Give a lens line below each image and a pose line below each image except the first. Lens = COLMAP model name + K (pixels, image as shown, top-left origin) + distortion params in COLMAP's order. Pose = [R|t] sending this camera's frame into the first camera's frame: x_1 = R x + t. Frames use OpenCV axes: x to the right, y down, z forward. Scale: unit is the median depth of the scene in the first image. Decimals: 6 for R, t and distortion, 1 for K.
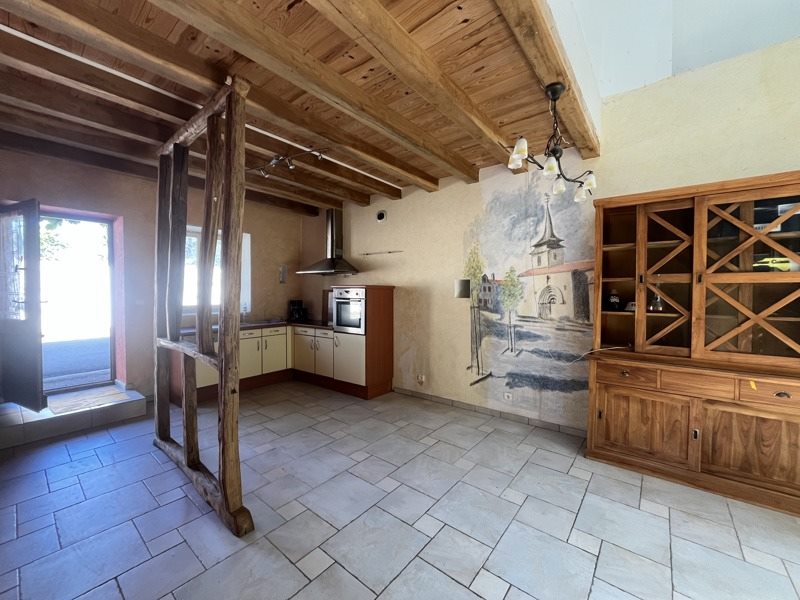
lens RADIAL K [[320.7, 0, 401.4], [0, 320.7, 298.2], [0, 0, 1]] dist [-0.000699, 0.000074]
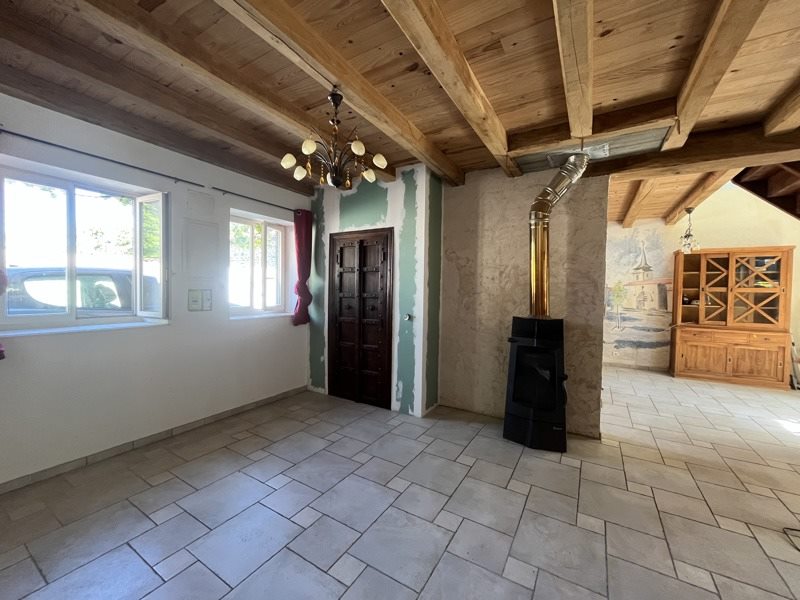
lens RADIAL K [[320.7, 0, 401.1], [0, 320.7, 298.6], [0, 0, 1]] dist [-0.000699, 0.000074]
pose [[0.989452, 0.010097, 0.144512, -1.193985], [-0.010722, 0.999936, 0.003549, 0.011020], [-0.144467, -0.005061, 0.989497, -0.624534]]
